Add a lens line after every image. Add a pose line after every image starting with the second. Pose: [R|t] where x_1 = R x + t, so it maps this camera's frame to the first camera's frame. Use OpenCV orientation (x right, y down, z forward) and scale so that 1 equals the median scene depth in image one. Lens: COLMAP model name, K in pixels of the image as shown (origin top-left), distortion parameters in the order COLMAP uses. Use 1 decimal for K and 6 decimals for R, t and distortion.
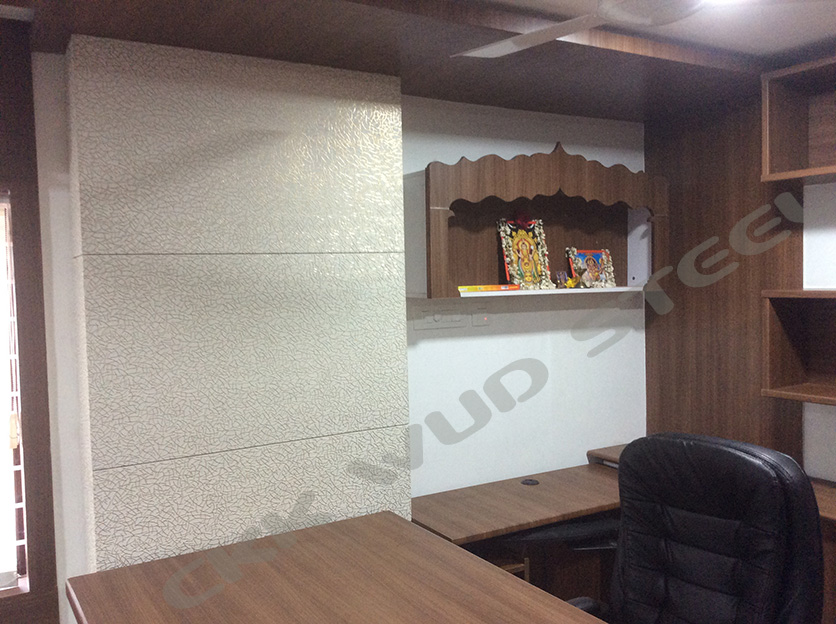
lens RADIAL K [[765.0, 0, 418.4], [0, 765.0, 312.0], [0, 0, 1]] dist [0.033396, 0.000000]
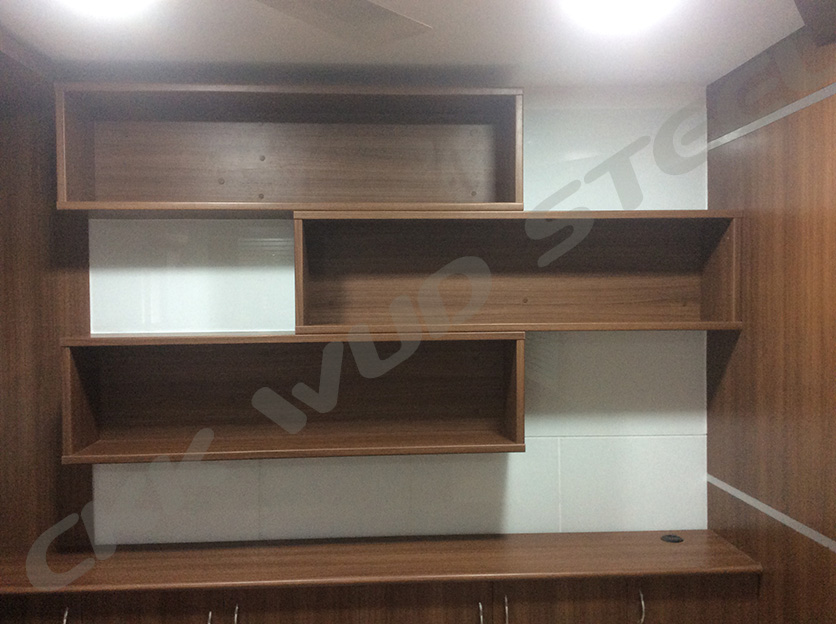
lens RADIAL K [[765.0, 0, 411.9], [0, 765.0, 310.0], [0, 0, 1]] dist [0.033396, 0.000000]
pose [[0.467147, 0.008838, 0.884135, -0.110655], [0.038050, 0.998823, -0.030089, -0.018139], [-0.883360, 0.047698, 0.466261, 0.258381]]
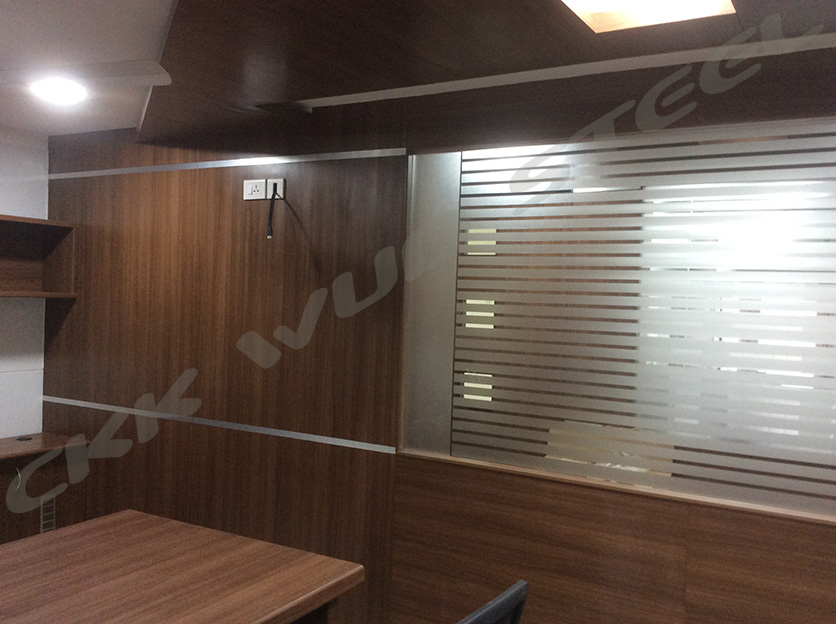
lens RADIAL K [[765.0, 0, 416.7], [0, 765.0, 310.9], [0, 0, 1]] dist [0.033396, 0.000000]
pose [[-0.452079, -0.011307, 0.891906, -0.673823], [0.022436, 0.999459, 0.024042, -0.005139], [-0.891696, 0.030880, -0.451580, 0.411771]]
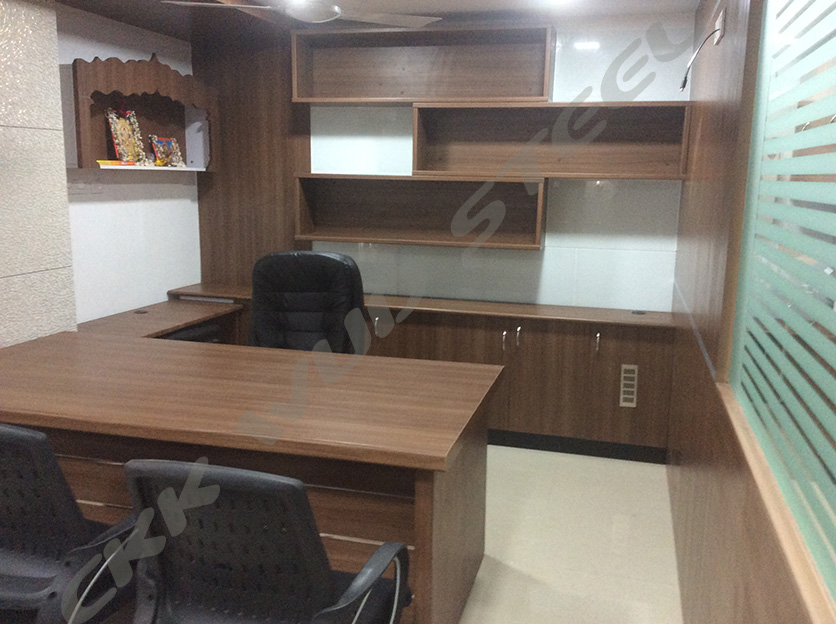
lens RADIAL K [[765.0, 0, 423.6], [0, 765.0, 324.9], [0, 0, 1]] dist [0.033396, 0.000000]
pose [[0.721730, -0.098622, 0.685113, -0.458448], [-0.005878, 0.988889, 0.148543, 0.044370], [-0.692150, -0.111235, 0.713131, -0.338023]]
